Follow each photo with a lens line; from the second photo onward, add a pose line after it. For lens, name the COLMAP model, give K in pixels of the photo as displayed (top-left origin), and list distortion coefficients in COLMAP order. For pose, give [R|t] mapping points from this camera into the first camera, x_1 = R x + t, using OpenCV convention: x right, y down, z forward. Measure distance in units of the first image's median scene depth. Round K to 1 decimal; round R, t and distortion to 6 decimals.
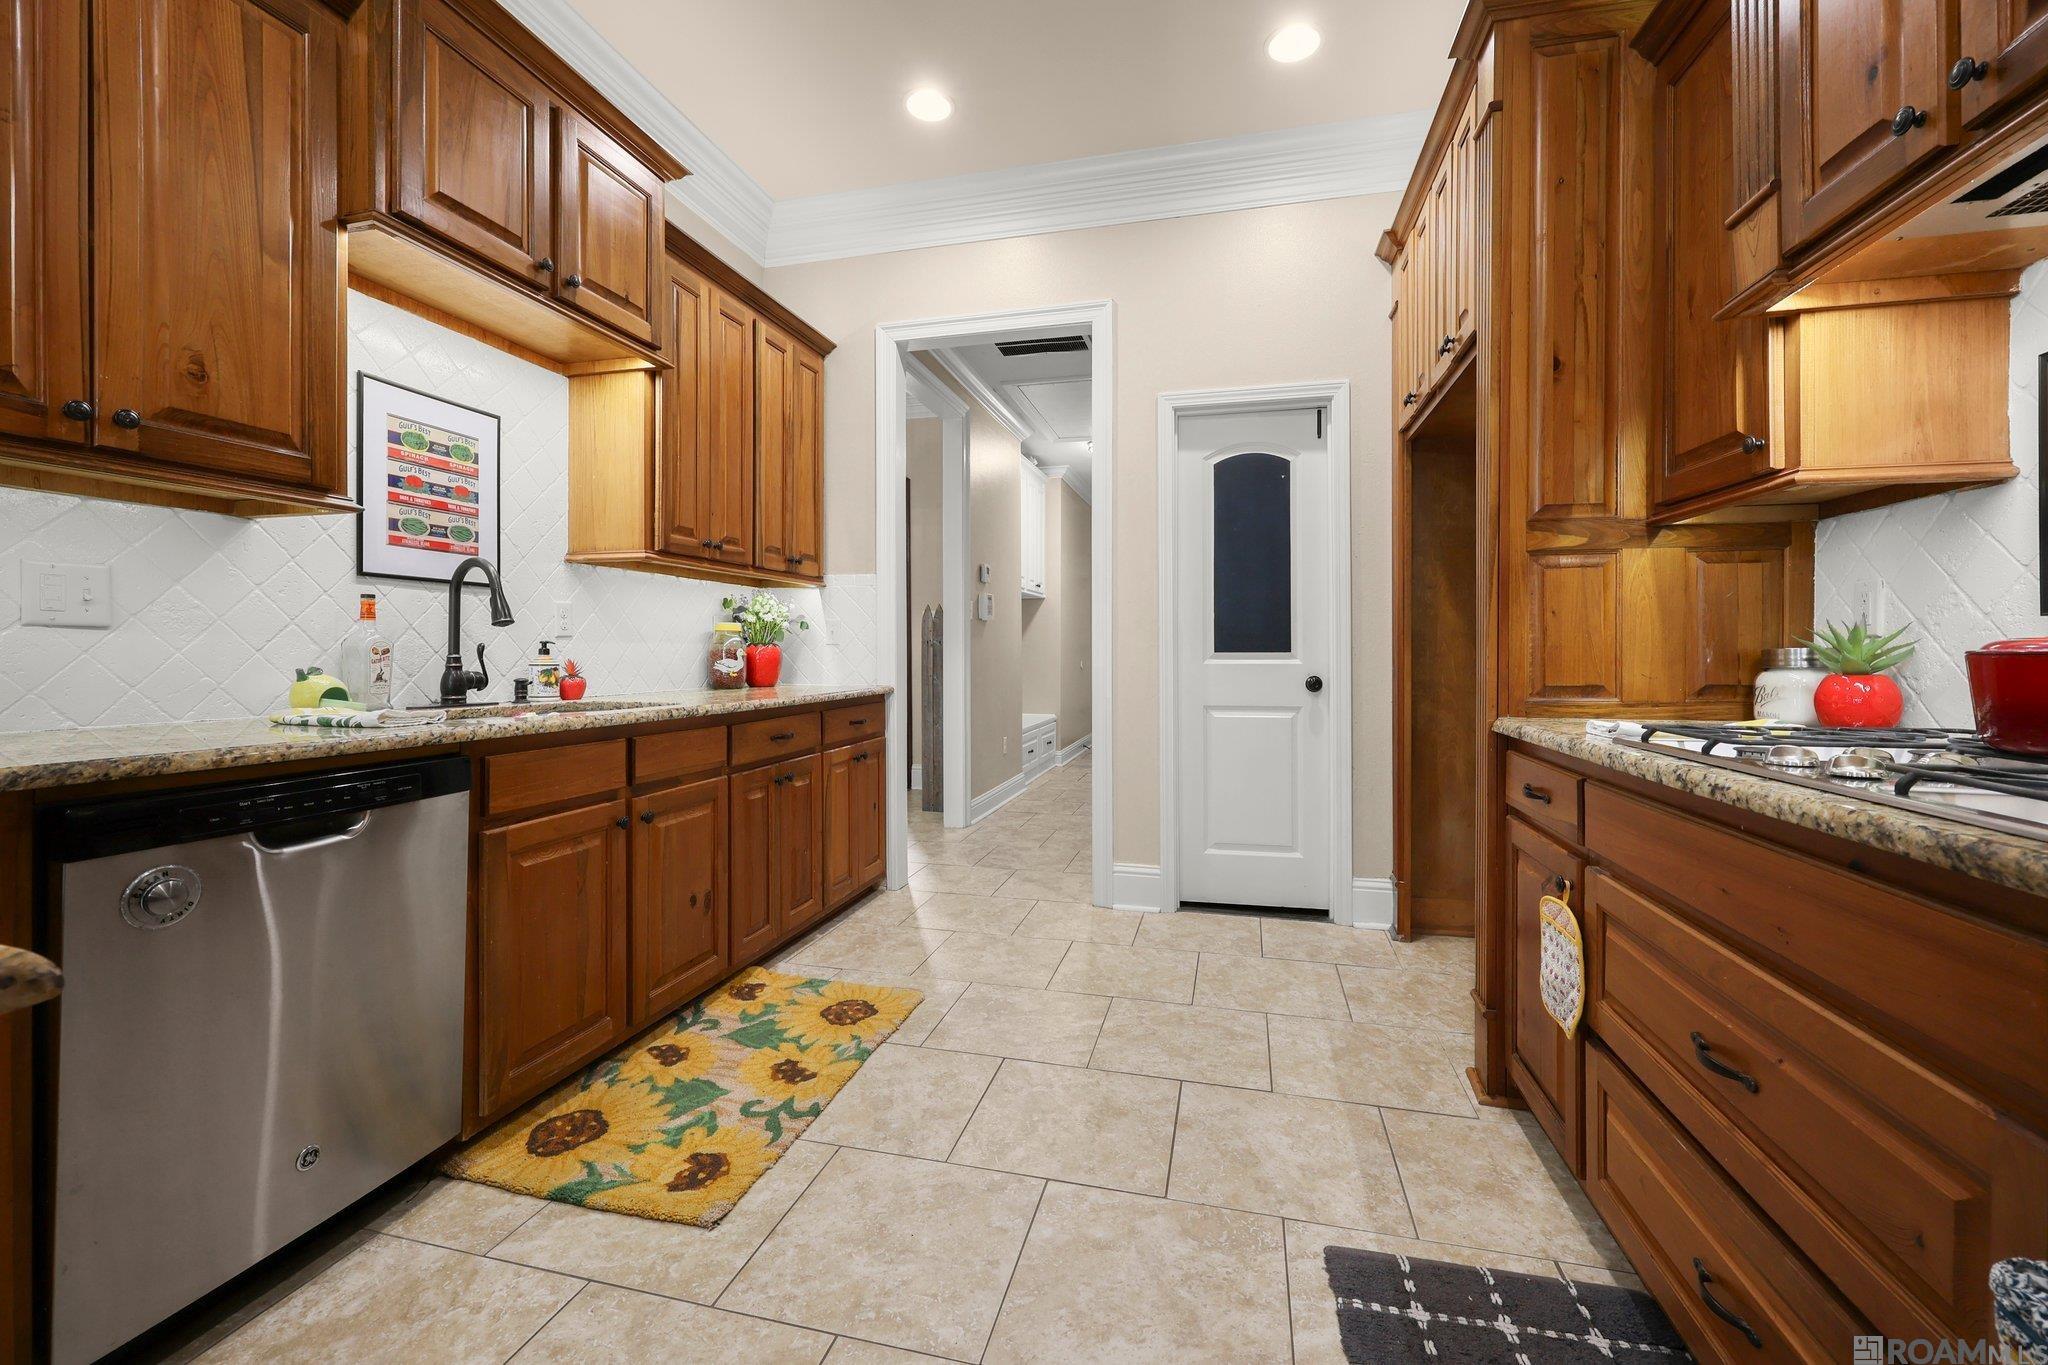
lens RADIAL K [[820.5, 0, 1031.9], [0, 820.5, 655.0], [0, 0, 1]] dist [-0.001340, -0.000221]
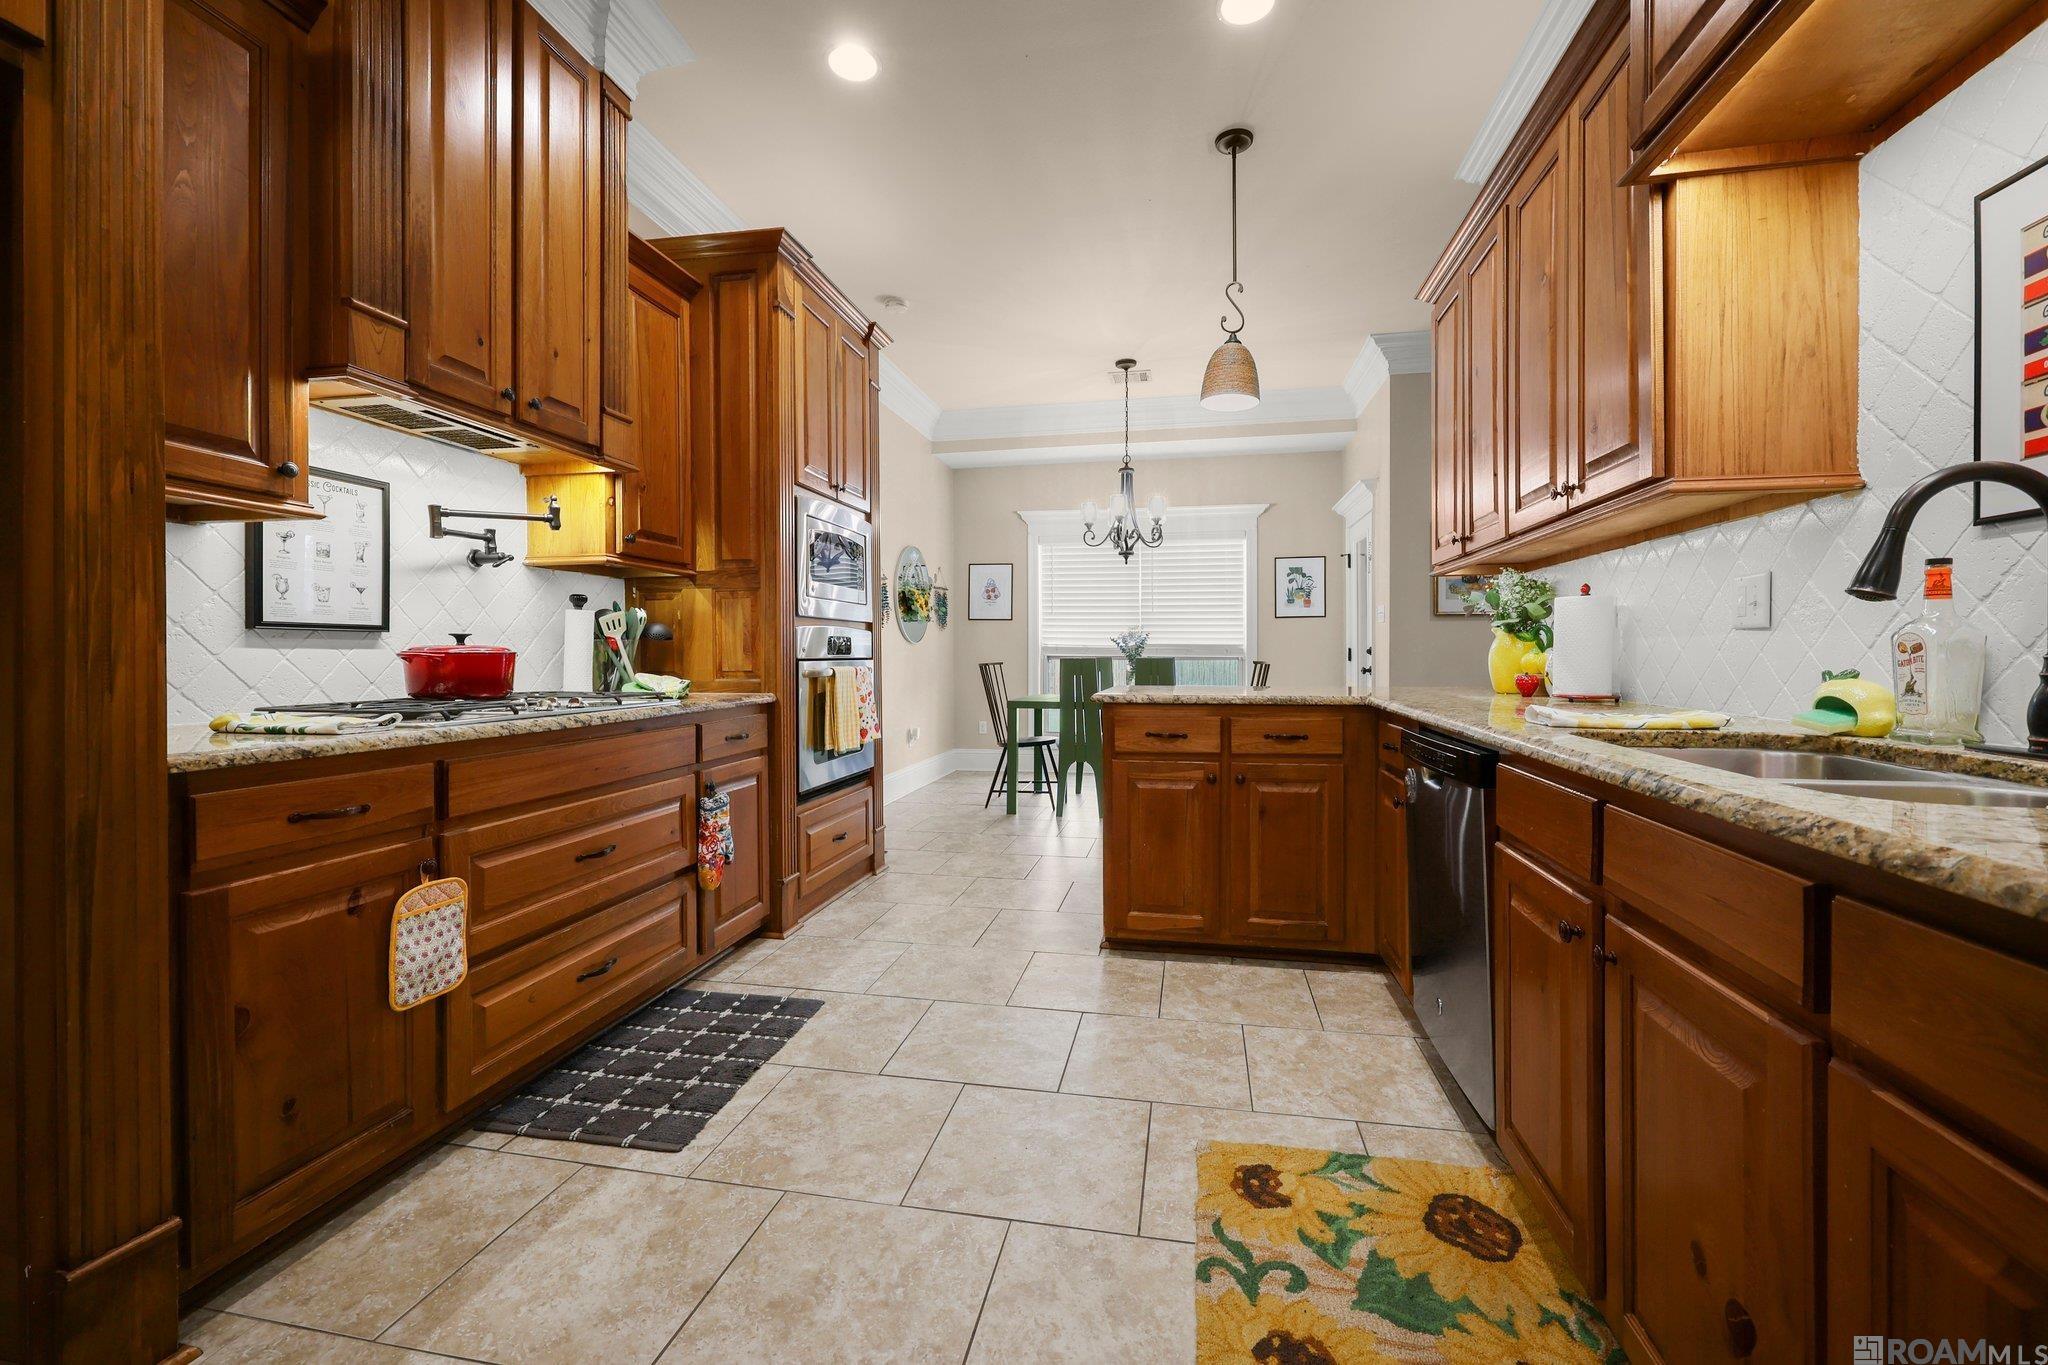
lens RADIAL K [[820.5, 0, 1031.9], [0, 820.5, 655.0], [0, 0, 1]] dist [-0.001340, -0.000221]
pose [[-0.998806, 0.003016, -0.048756, -0.082590], [0.002648, 0.999968, 0.007606, -0.006009], [0.048777, 0.007468, -0.998782, 1.814614]]
